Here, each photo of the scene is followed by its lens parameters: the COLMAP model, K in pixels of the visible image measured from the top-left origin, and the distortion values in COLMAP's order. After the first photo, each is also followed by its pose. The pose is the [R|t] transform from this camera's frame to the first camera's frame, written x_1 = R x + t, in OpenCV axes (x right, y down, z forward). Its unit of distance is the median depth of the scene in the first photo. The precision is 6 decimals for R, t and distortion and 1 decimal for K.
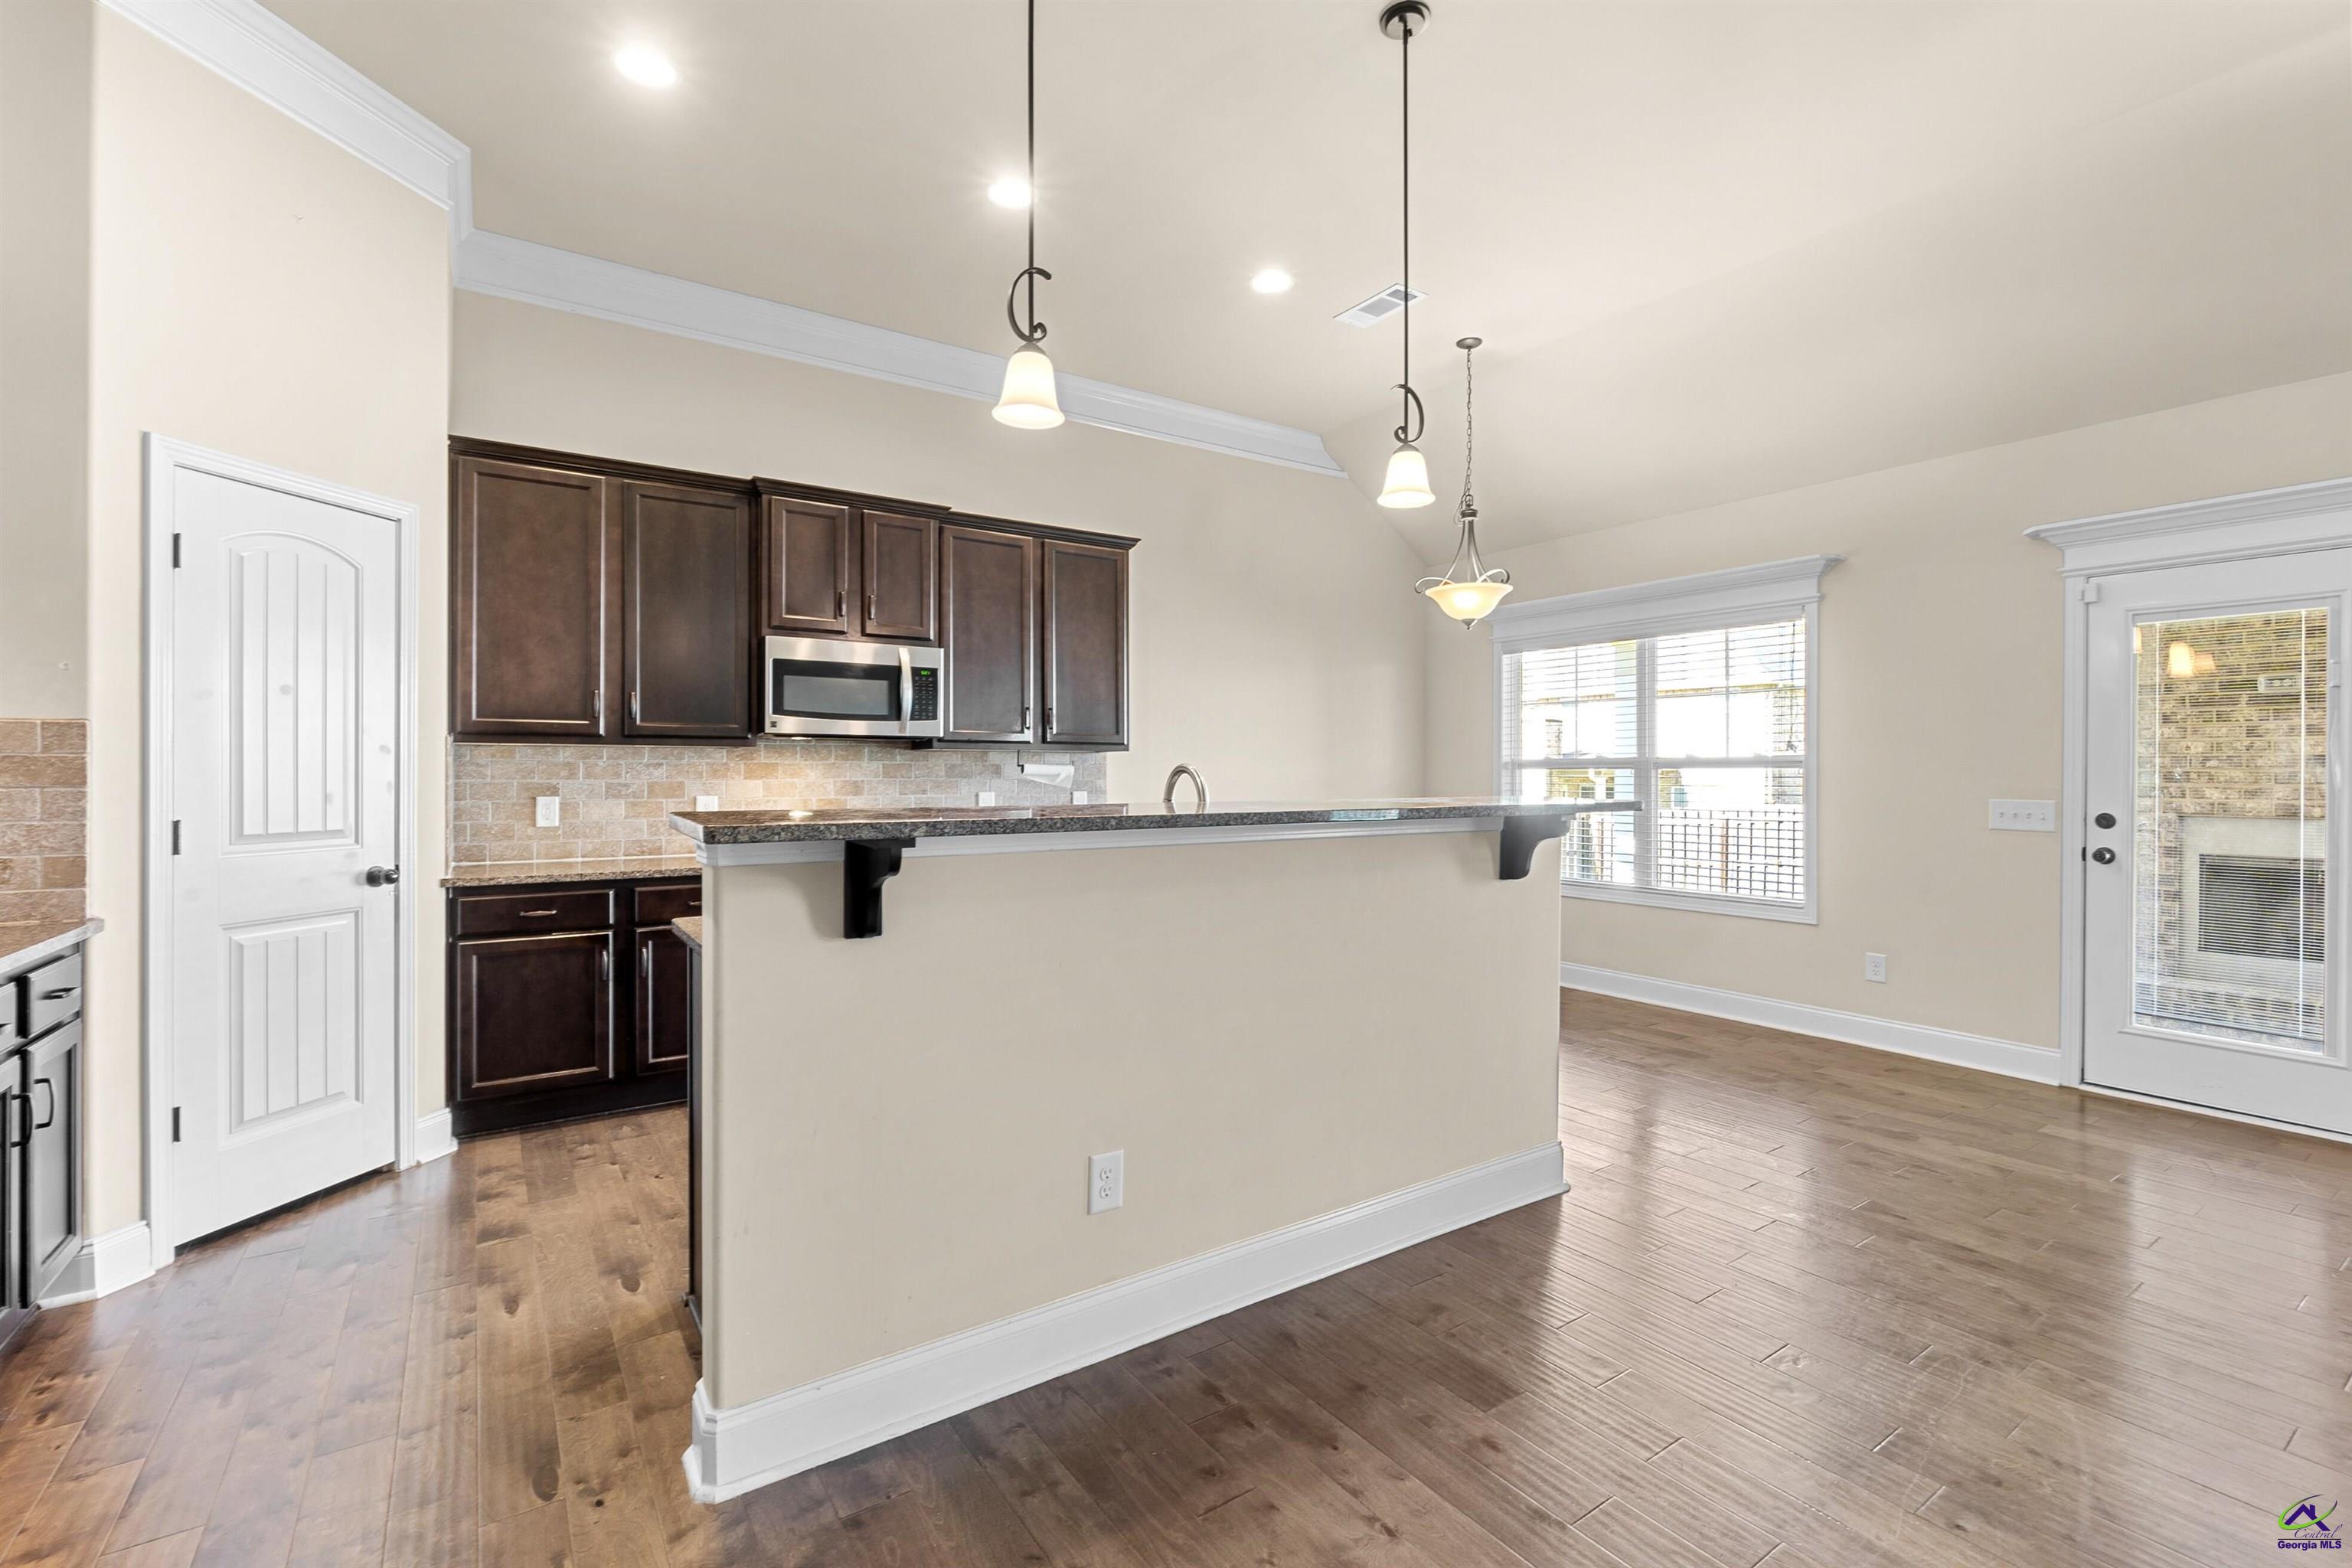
lens RADIAL K [[1019.3, 0, 1172.3], [0, 1019.3, 772.0], [0, 0, 1]] dist [-0.002093, 0.000045]
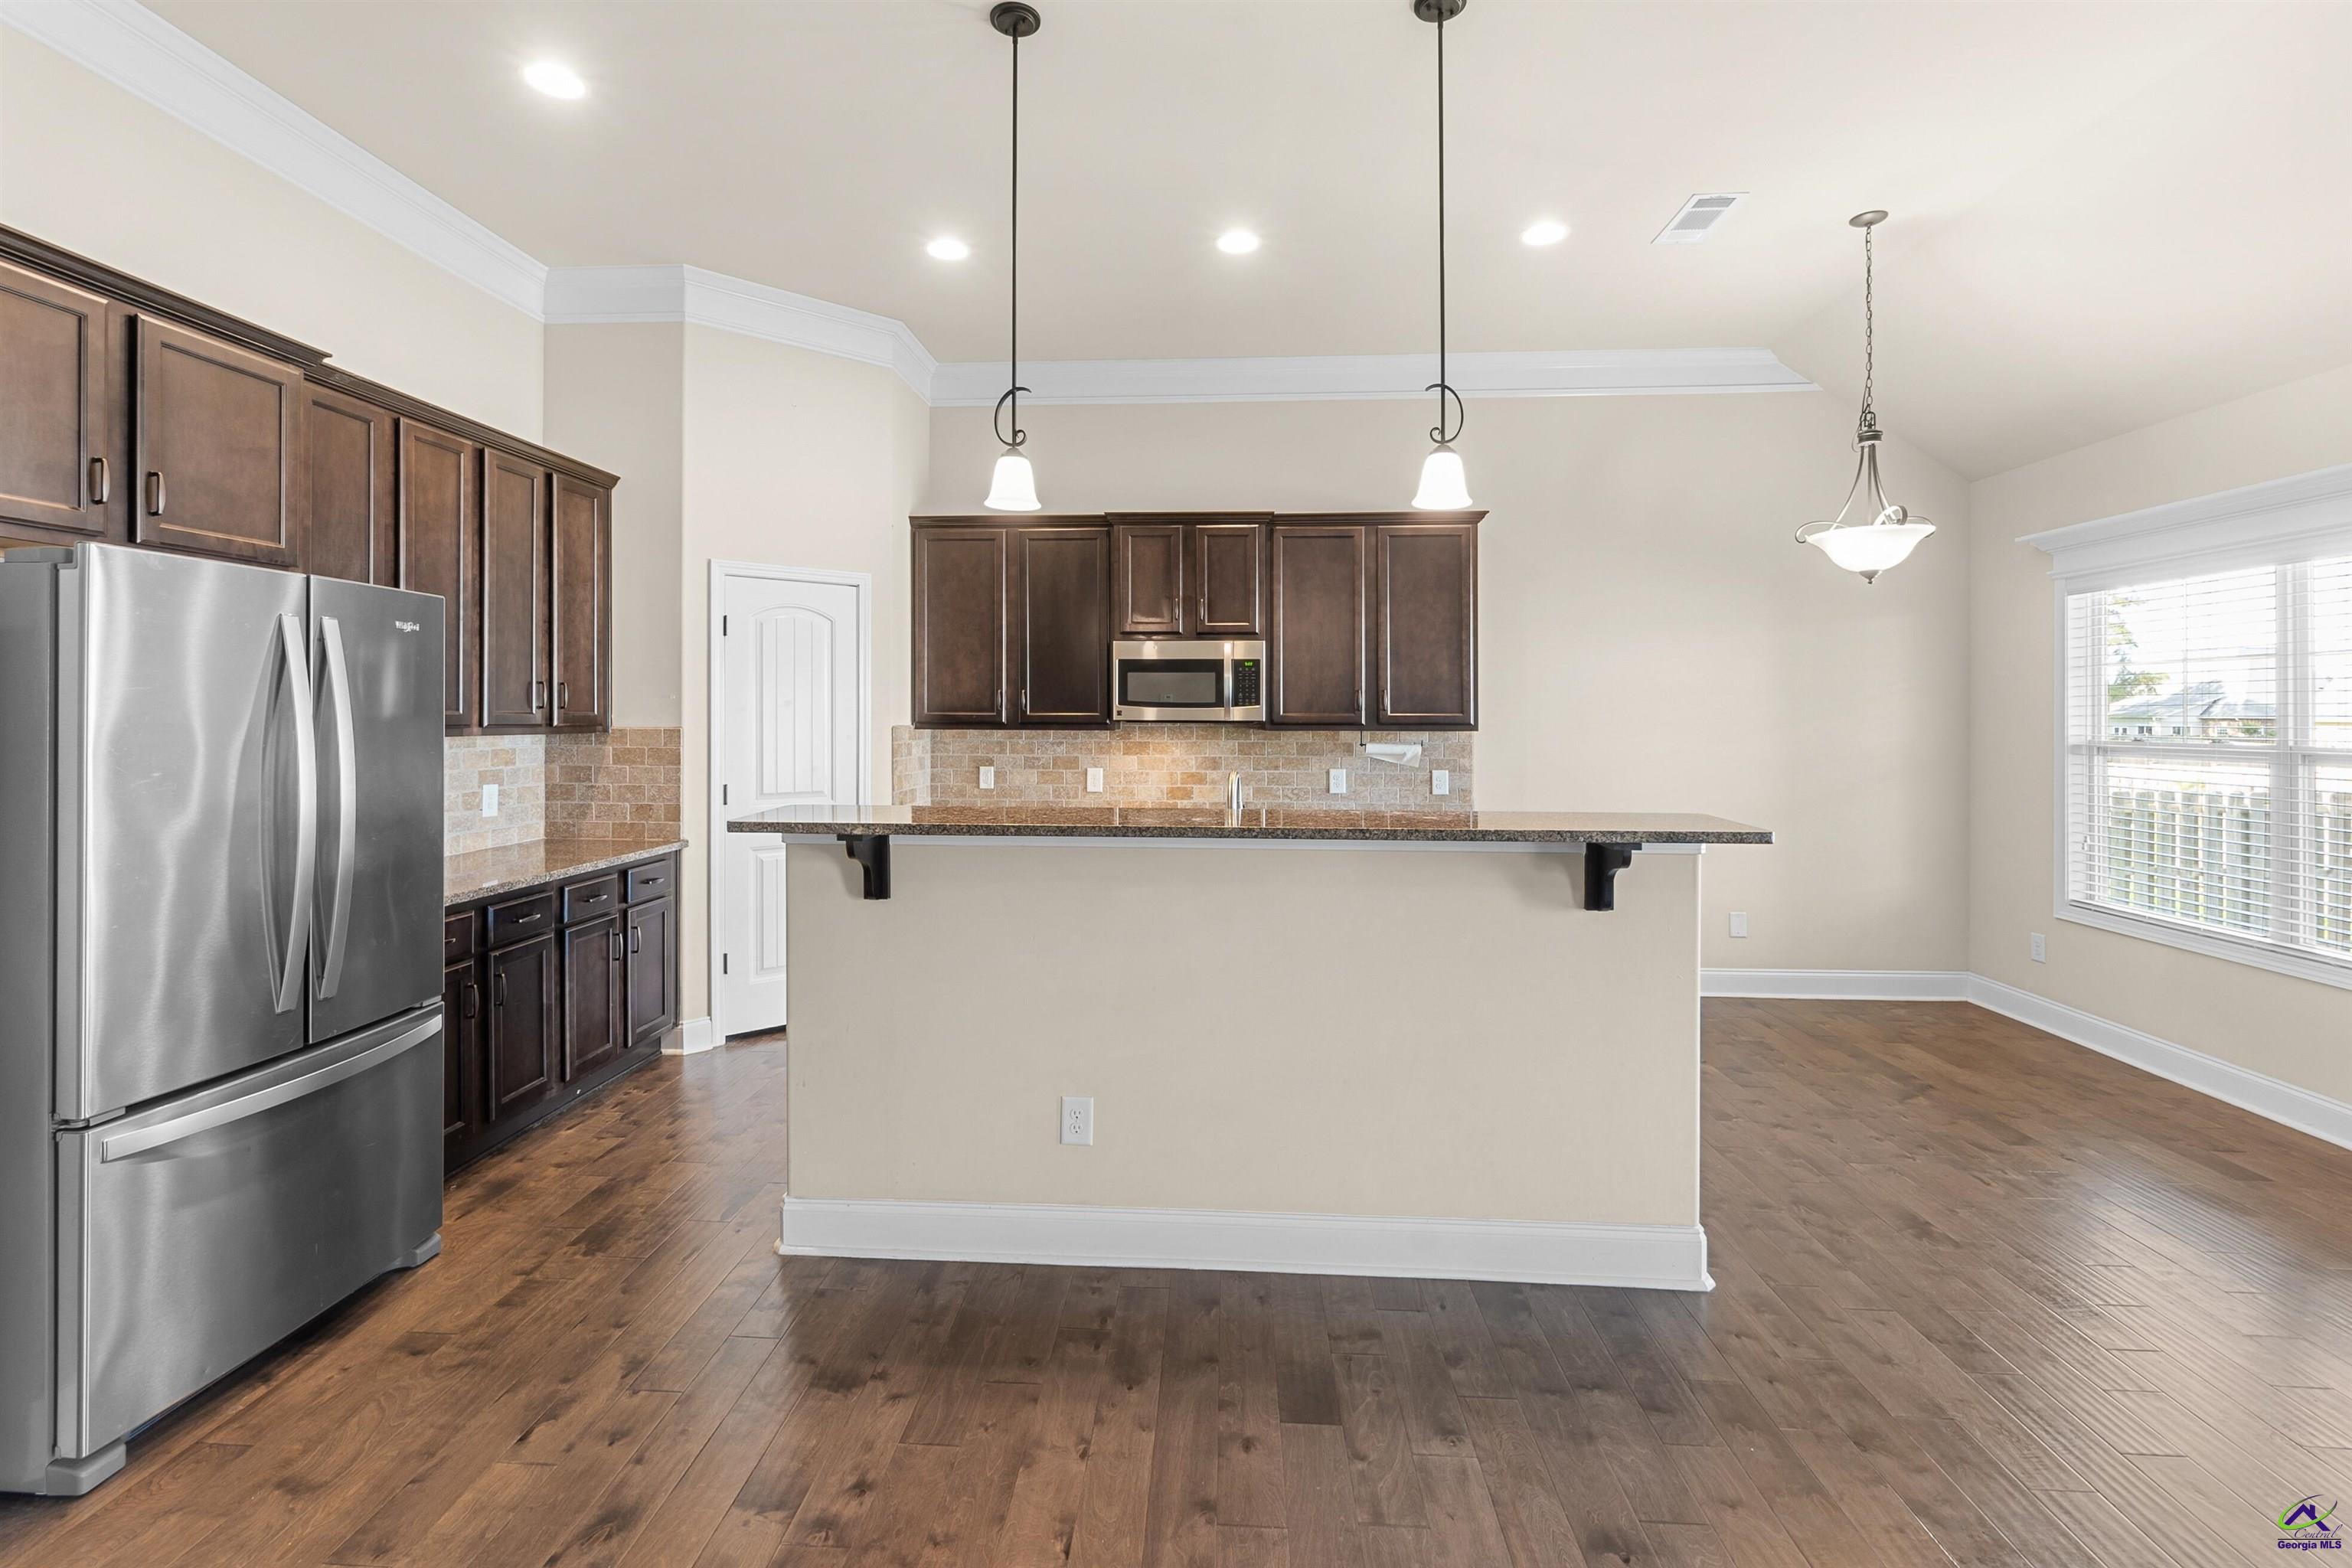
lens RADIAL K [[1047.4, 0, 1164.4], [0, 1047.4, 709.3], [0, 0, 1]] dist [-0.002228, 0.000627]
pose [[0.791485, -0.001290, -0.611188, 0.430353], [-0.002824, 0.999979, -0.005766, -0.045012], [0.611183, 0.006290, 0.791465, 0.039885]]
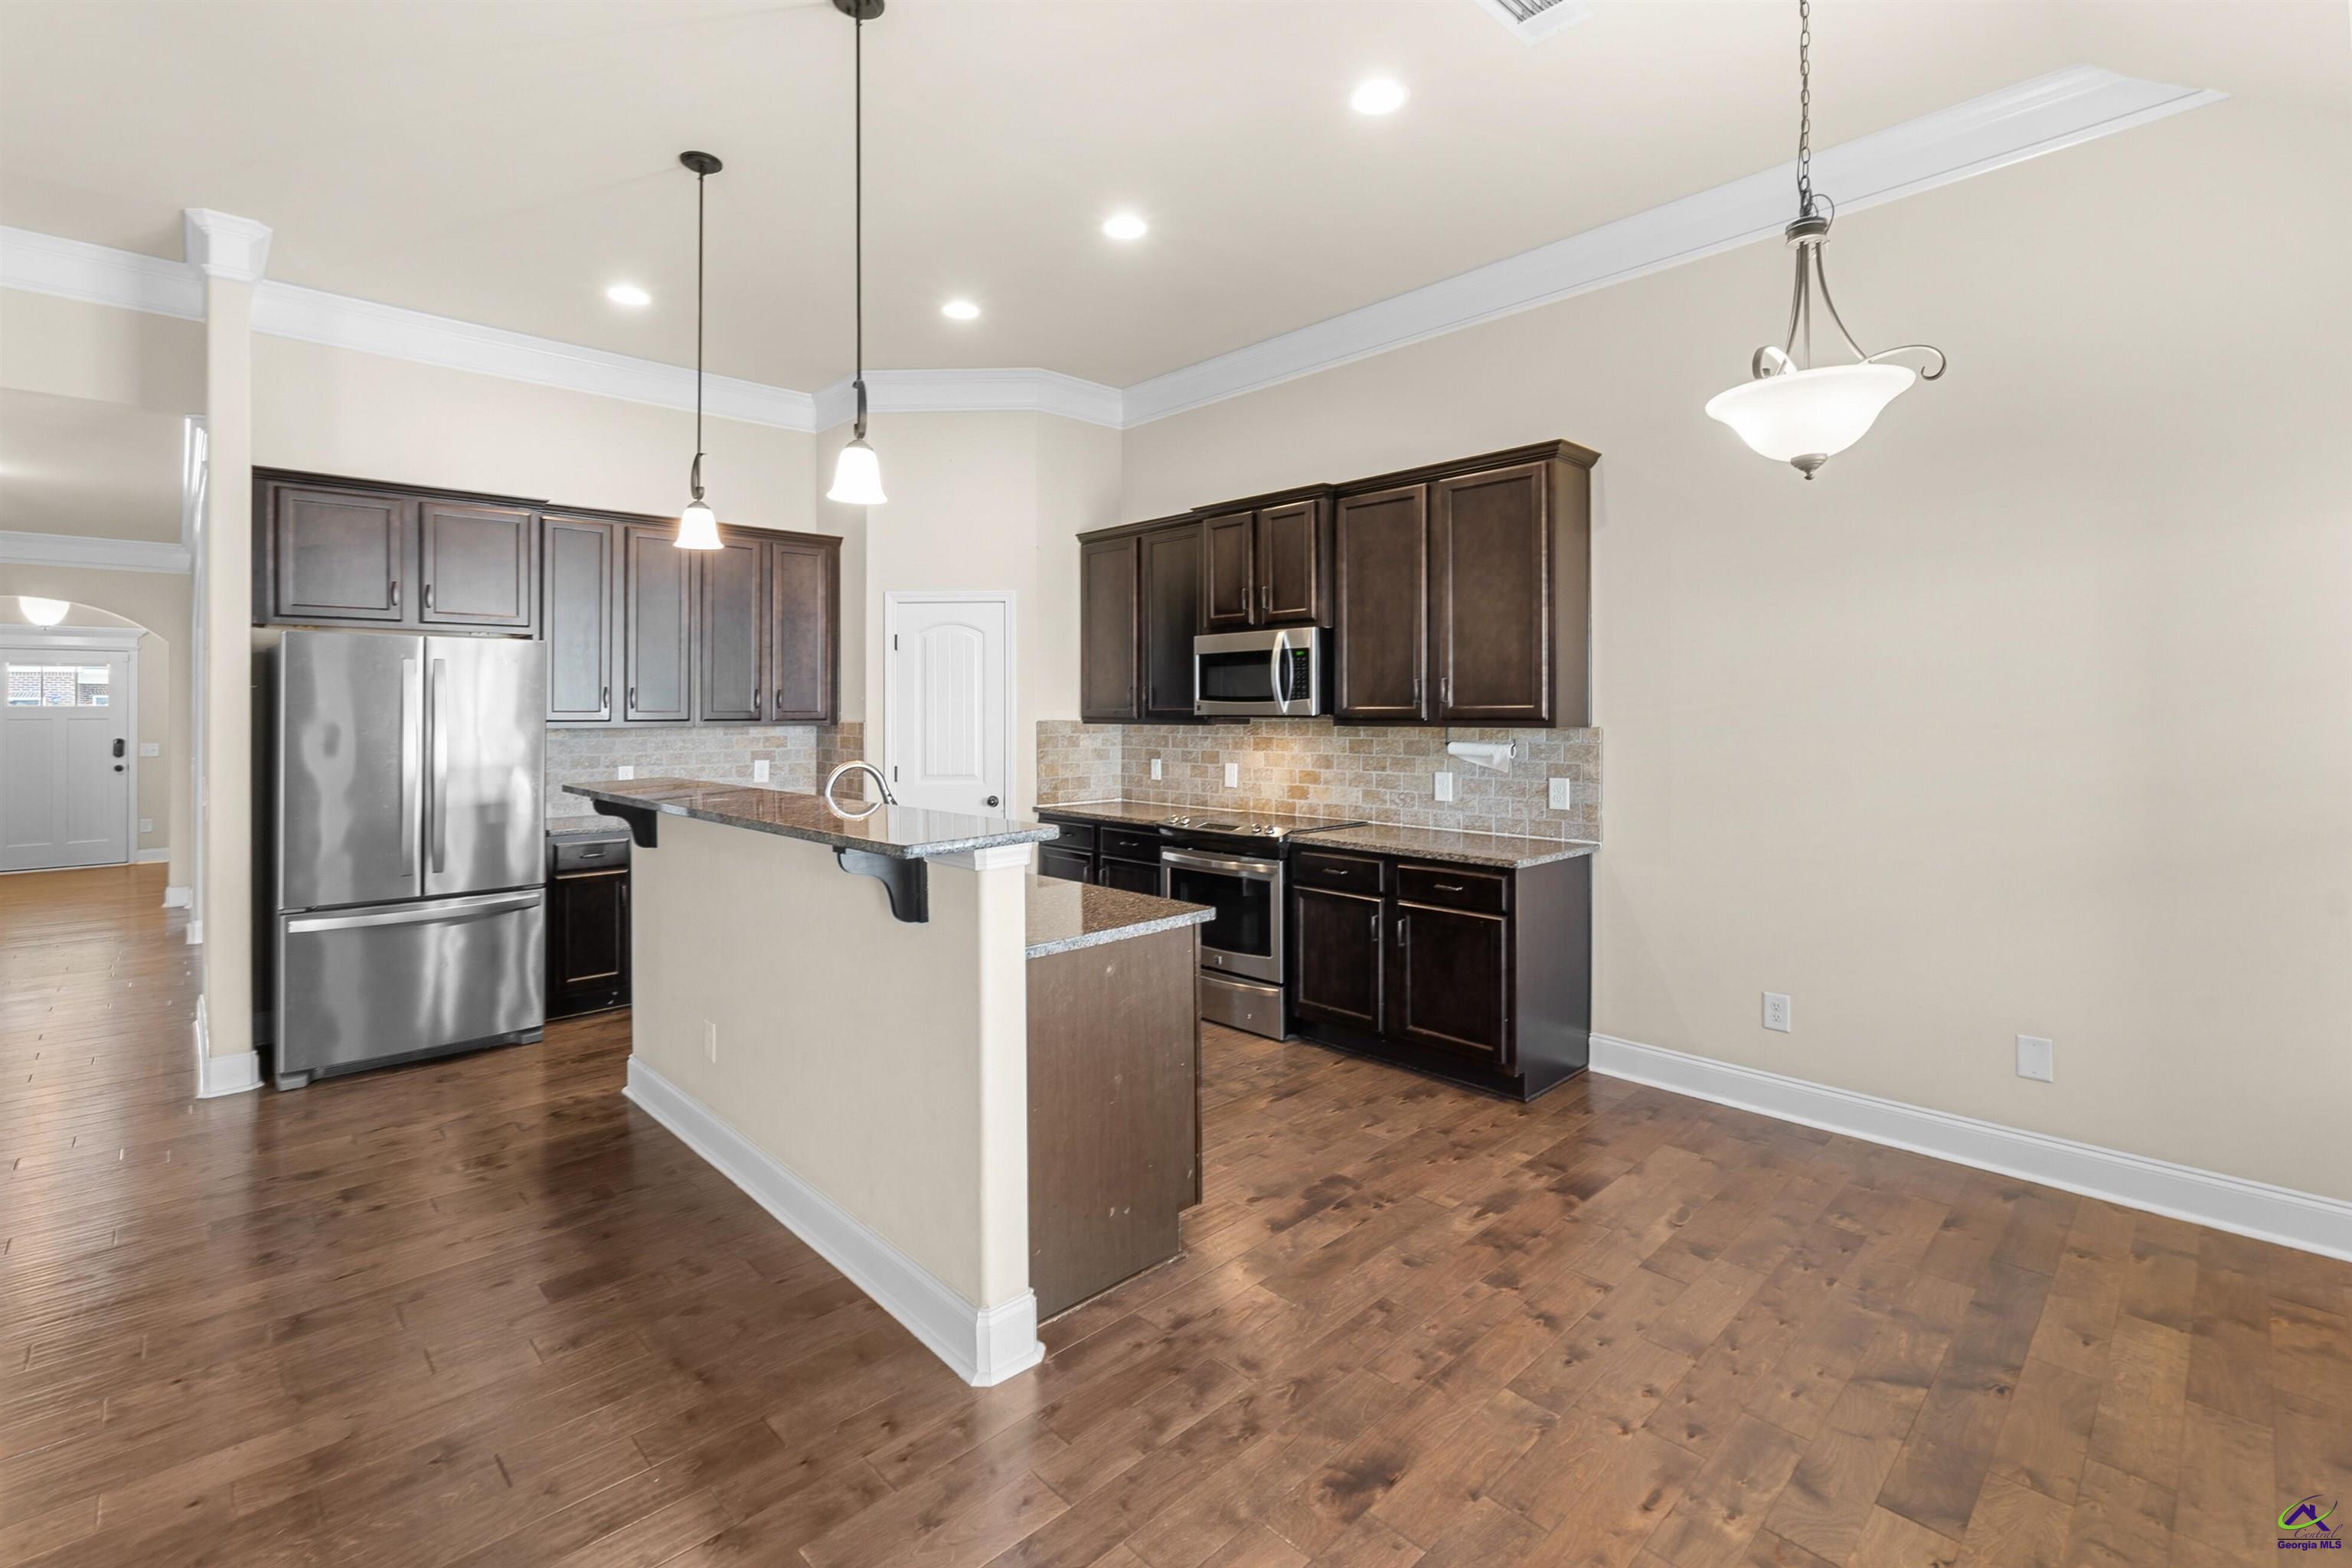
lens RADIAL K [[1051.3, 0, 1170.8], [0, 1051.3, 708.7], [0, 0, 1]] dist [-0.001671, 0.000018]
pose [[0.167749, -0.002511, -0.985827, 0.866697], [0.003632, 0.999992, -0.001929, -0.044408], [0.985823, -0.003257, 0.167757, 0.776633]]
